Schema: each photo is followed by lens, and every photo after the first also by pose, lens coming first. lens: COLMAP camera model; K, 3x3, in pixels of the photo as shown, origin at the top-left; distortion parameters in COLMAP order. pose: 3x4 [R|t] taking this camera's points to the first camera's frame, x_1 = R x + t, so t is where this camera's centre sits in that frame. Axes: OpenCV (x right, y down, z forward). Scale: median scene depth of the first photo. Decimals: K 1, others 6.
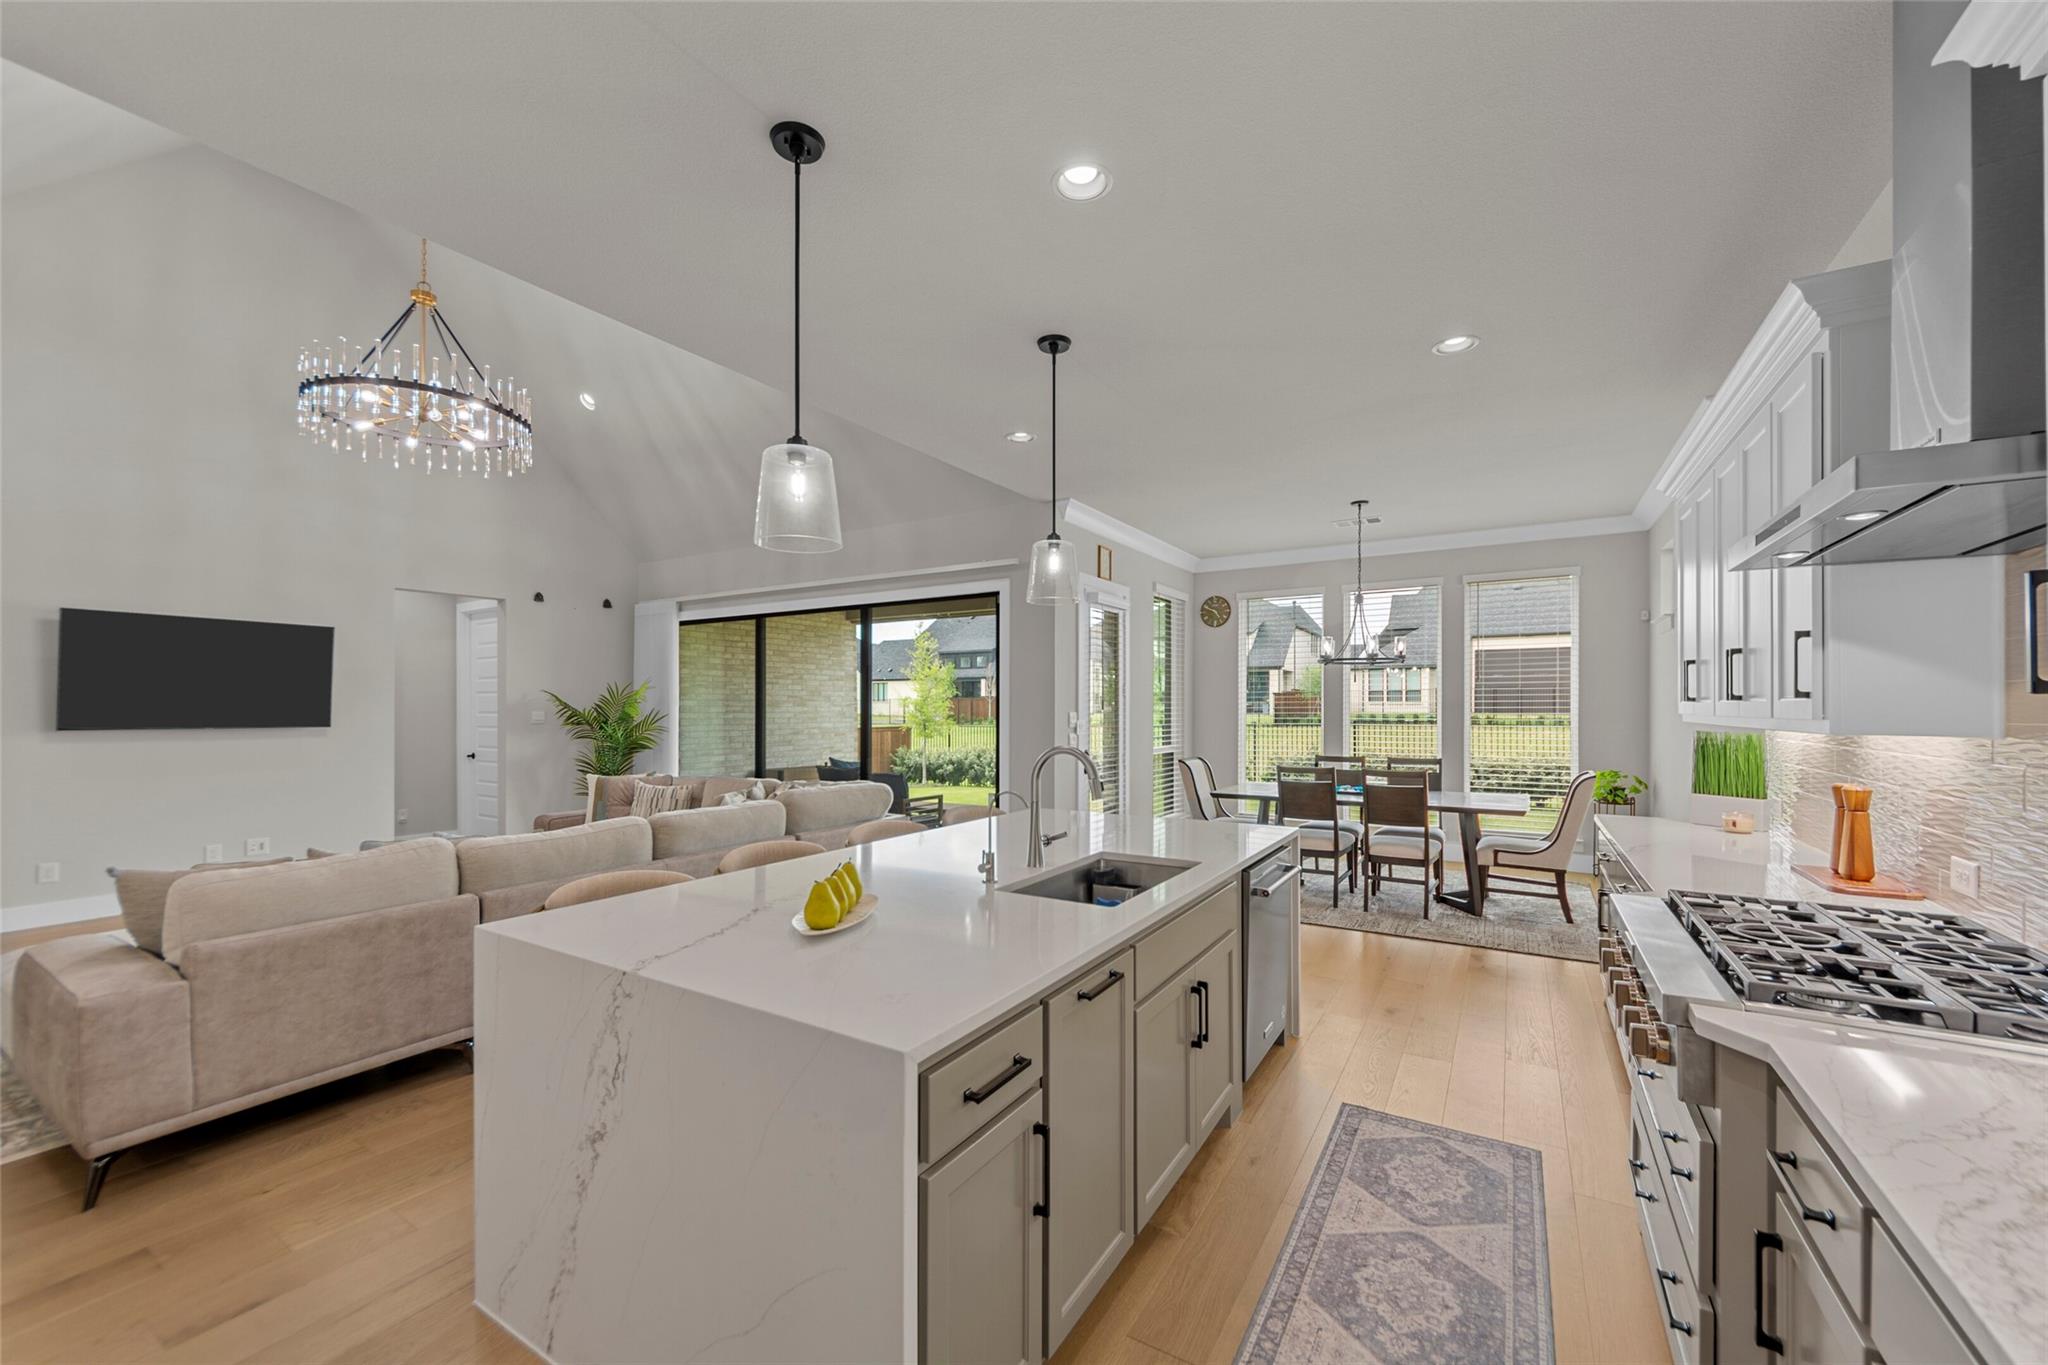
lens RADIAL K [[780.5, 0, 1050.0], [0, 780.5, 705.1], [0, 0, 1]] dist [0.000033, -0.000034]
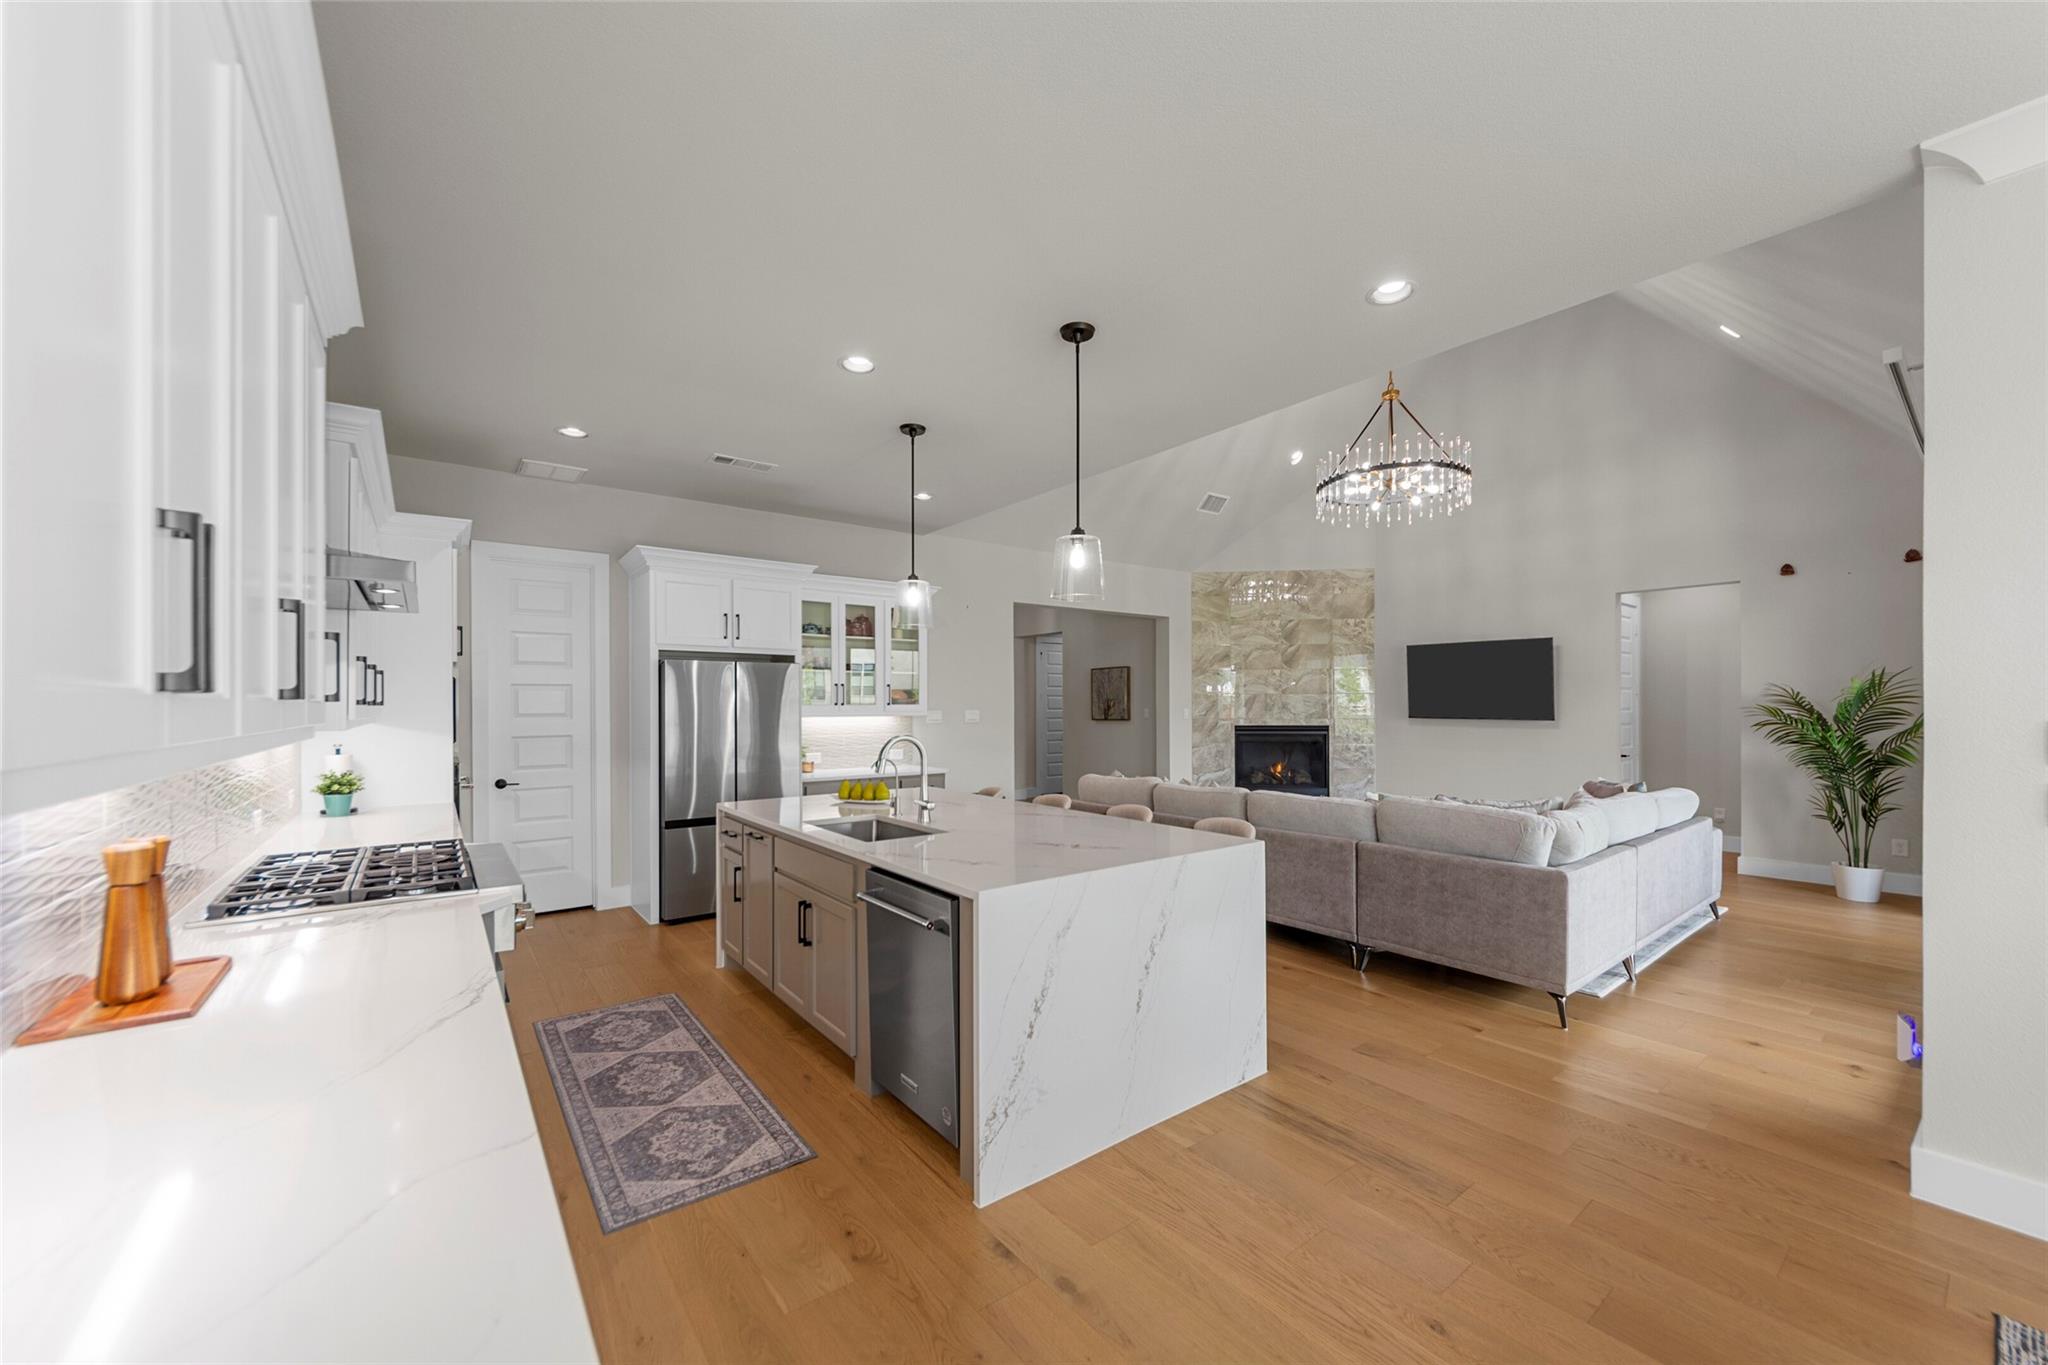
lens RADIAL K [[780.5, 0, 1050.0], [0, 780.5, 705.1], [0, 0, 1]] dist [0.000033, -0.000034]
pose [[-0.351157, 0.004451, -0.936306, 1.341743], [0.007115, 0.999973, 0.002085, -0.011198], [0.936290, -0.005929, -0.351179, 1.879998]]
